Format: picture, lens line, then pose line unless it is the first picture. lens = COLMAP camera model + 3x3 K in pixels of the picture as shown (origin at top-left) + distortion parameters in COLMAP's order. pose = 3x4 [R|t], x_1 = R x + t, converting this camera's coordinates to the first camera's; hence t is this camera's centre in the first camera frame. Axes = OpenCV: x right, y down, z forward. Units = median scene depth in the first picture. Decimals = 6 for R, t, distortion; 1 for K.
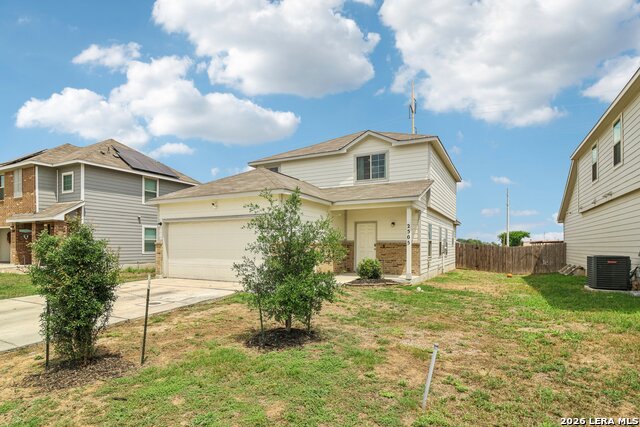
lens RADIAL K [[336.5, 0, 322.1], [0, 336.5, 243.4], [0, 0, 1]] dist [-0.001341, -0.000330]
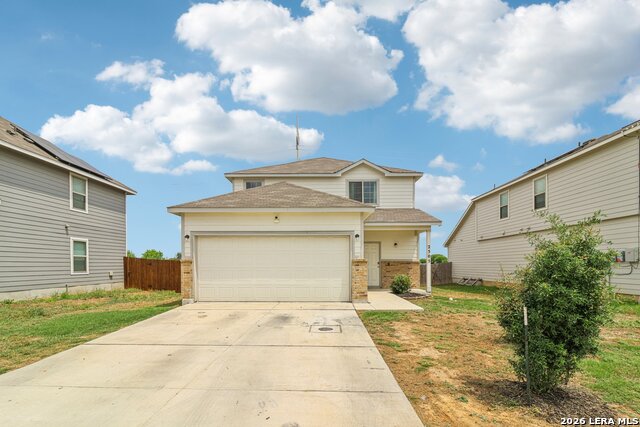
lens RADIAL K [[314.7, 0, 313.2], [0, 314.7, 264.7], [0, 0, 1]] dist [0.002005, 0.000630]
pose [[0.894891, -0.000550, 0.446284, -0.460033], [-0.002197, 0.999982, 0.005637, 0.004383], [-0.446279, -0.006025, 0.894873, 0.149115]]
